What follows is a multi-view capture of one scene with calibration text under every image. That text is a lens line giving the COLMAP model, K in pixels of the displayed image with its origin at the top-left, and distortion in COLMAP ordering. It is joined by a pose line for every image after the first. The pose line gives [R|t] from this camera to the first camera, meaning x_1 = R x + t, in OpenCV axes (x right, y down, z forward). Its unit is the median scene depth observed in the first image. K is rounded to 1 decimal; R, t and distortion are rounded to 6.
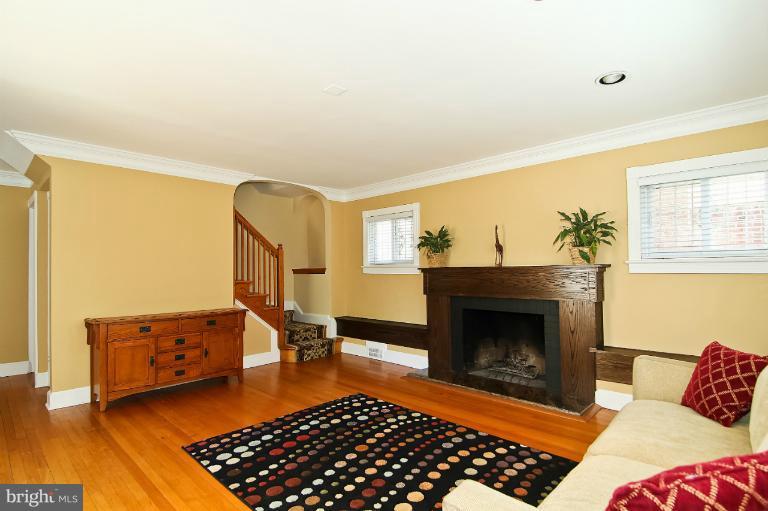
lens RADIAL K [[388.3, 0, 382.0], [0, 388.3, 259.1], [0, 0, 1]] dist [0.018233, -0.000422]
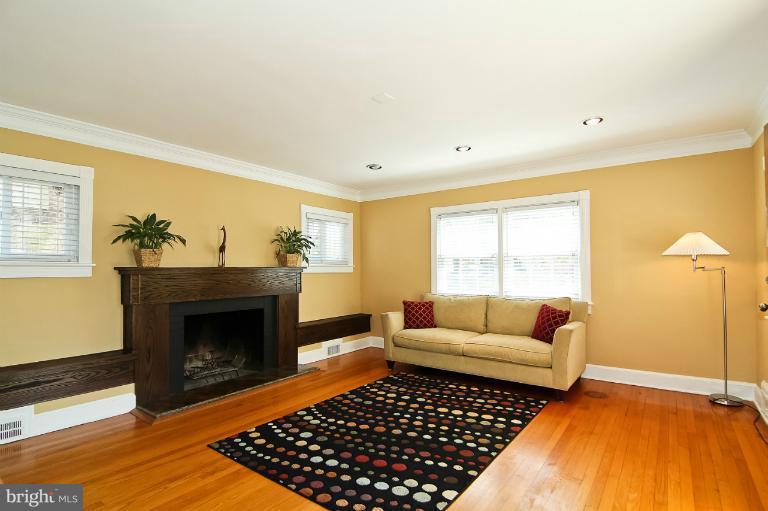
lens RADIAL K [[385.1, 0, 371.6], [0, 385.1, 255.9], [0, 0, 1]] dist [0.004436, -0.000299]
pose [[-0.108796, 0.045555, 0.993020, -0.932509], [-0.020866, 0.998625, -0.048098, 0.037961], [-0.993845, -0.025953, -0.107696, 0.930186]]
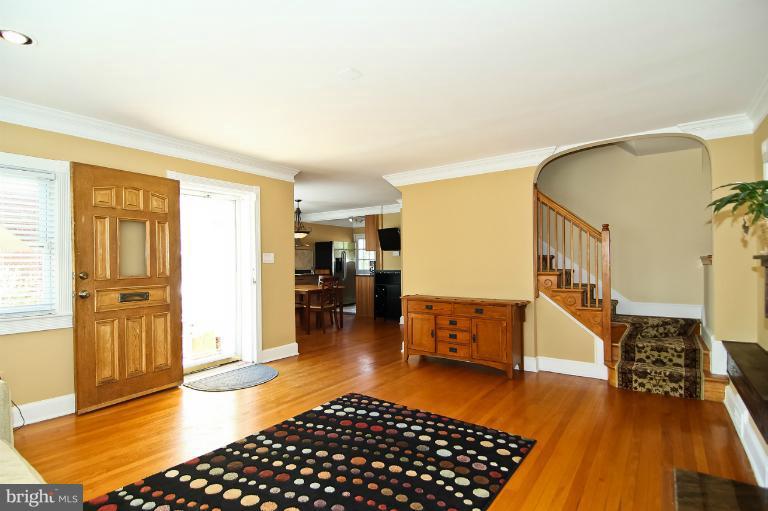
lens RADIAL K [[386.7, 0, 379.7], [0, 386.7, 259.1], [0, 0, 1]] dist [-0.003034, -0.001562]
pose [[0.140388, 0.001317, -0.990096, 0.672020], [0.035873, 0.999336, 0.006416, 0.013642], [0.989446, -0.036419, 0.140247, 0.758557]]
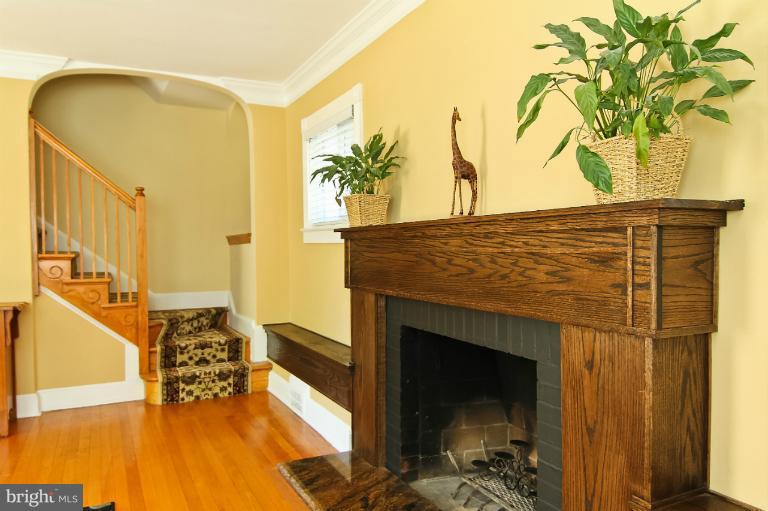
lens RADIAL K [[558.3, 0, 384.0], [0, 558.3, 255.5], [0, 0, 1]] dist [0.005922, 0.000560]
pose [[0.944815, 0.011327, -0.327407, 0.518780], [0.004347, 0.998881, 0.047101, 0.035248], [0.327575, -0.045925, 0.943709, 0.598743]]
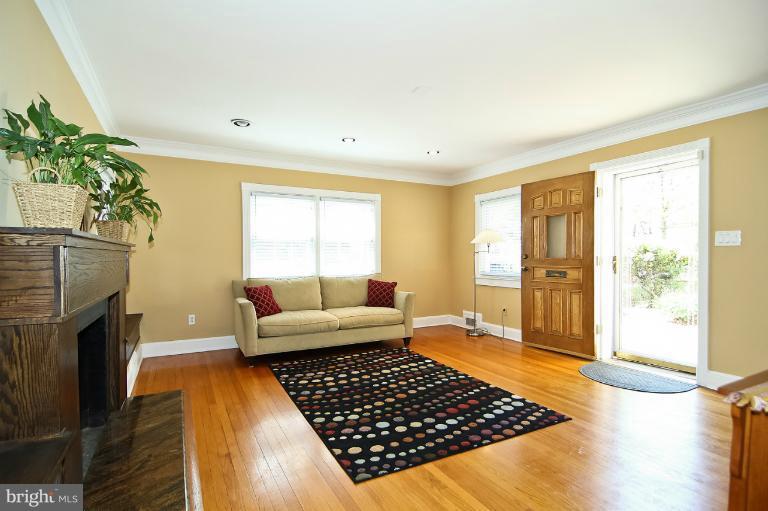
lens RADIAL K [[388.3, 0, 382.0], [0, 388.3, 259.1], [0, 0, 1]] dist [0.018233, -0.000422]
pose [[-0.949561, 0.009572, 0.313435, -0.301395], [0.003201, 0.999778, -0.020834, 0.072636], [-0.313565, -0.018780, -0.949381, 1.739486]]
